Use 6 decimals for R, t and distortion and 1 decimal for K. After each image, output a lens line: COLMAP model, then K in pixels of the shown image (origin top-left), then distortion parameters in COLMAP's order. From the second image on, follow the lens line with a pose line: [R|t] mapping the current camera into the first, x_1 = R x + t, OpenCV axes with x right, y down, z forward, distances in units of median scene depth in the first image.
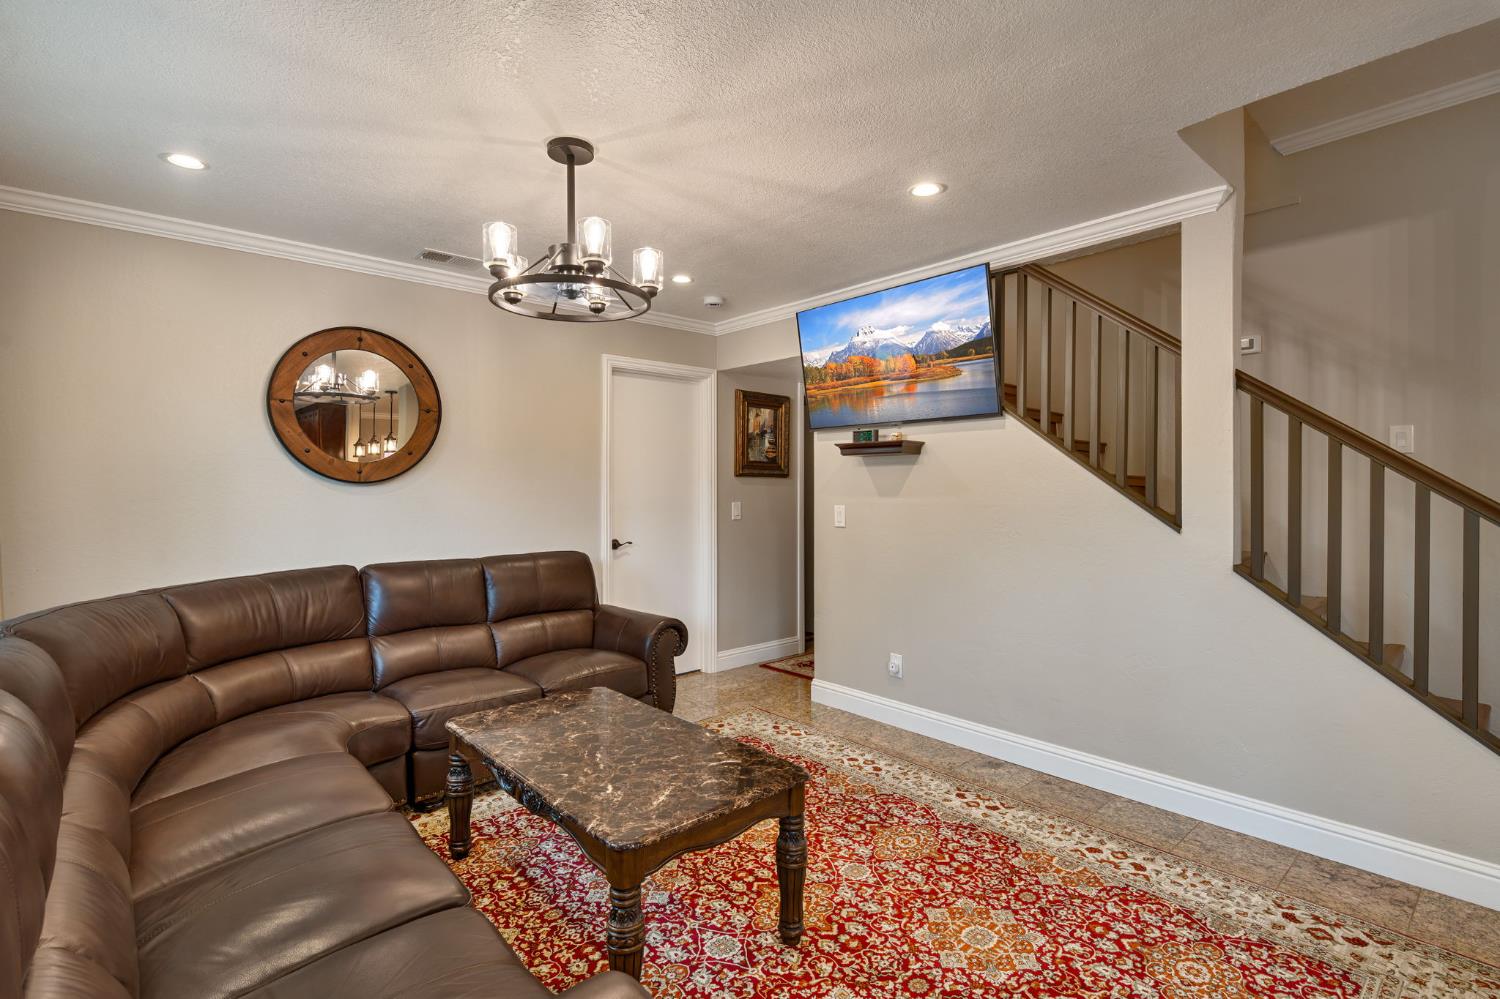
lens RADIAL K [[701.0, 0, 755.7], [0, 701.0, 505.7], [0, 0, 1]] dist [-0.001802, 0.000010]
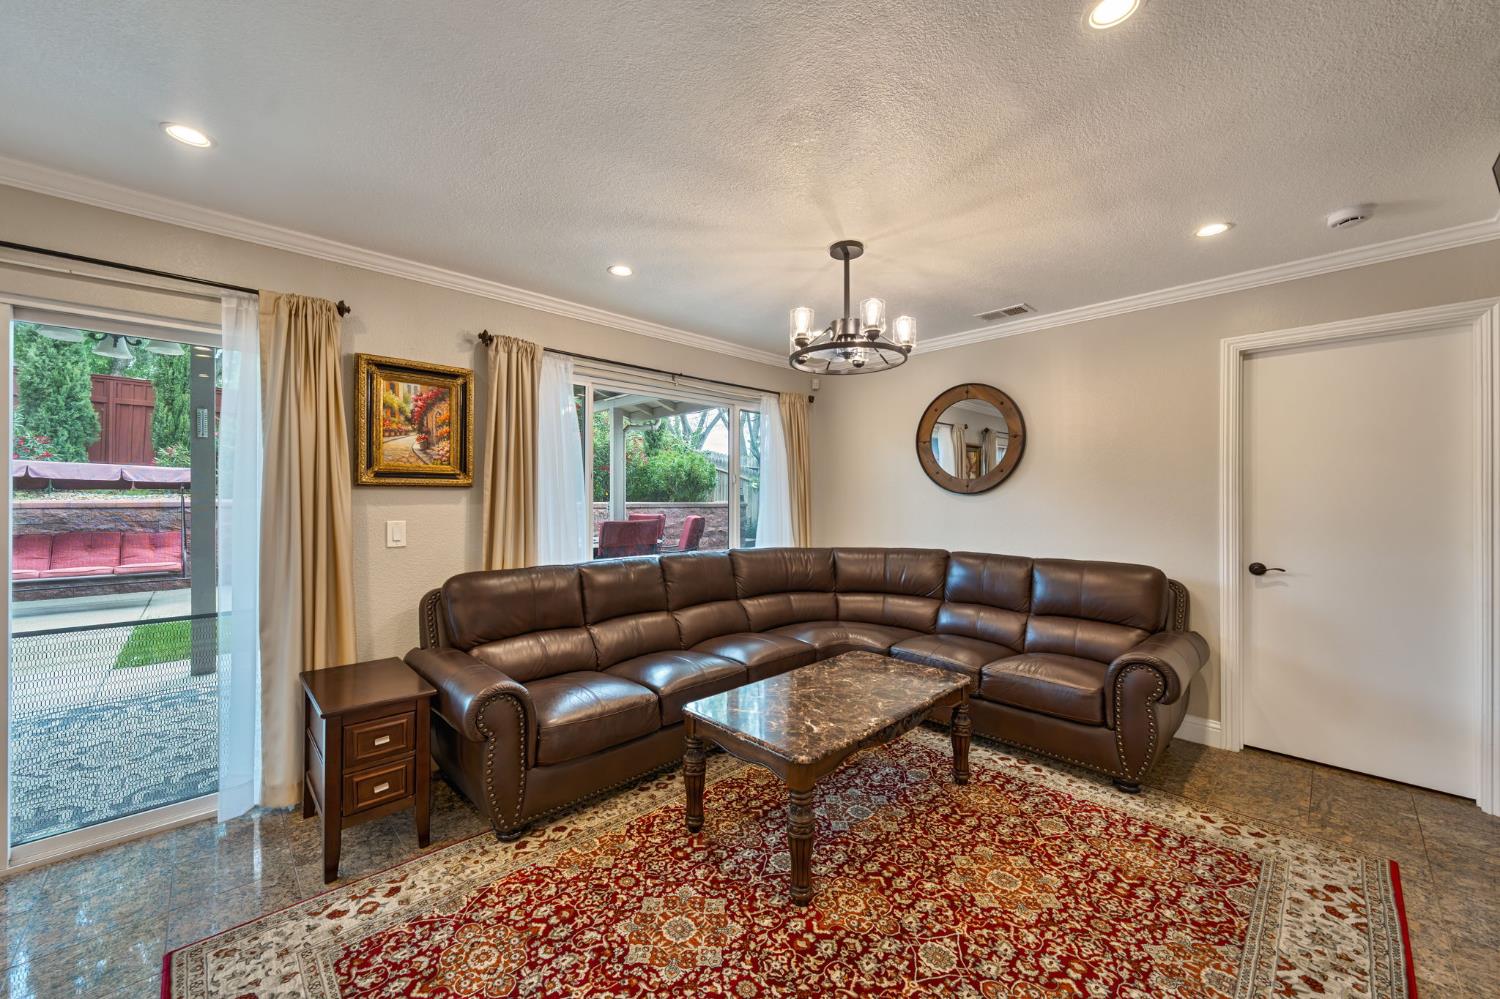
lens RADIAL K [[575.0, 0, 750.0], [0, 575.0, 499.5], [0, 0, 1]] dist [0.005829, 0.000044]
pose [[0.033548, 0.007135, -0.999412, 0.759898], [-0.022008, 0.999737, 0.006398, -0.024662], [0.999195, 0.021780, 0.033696, 0.682301]]
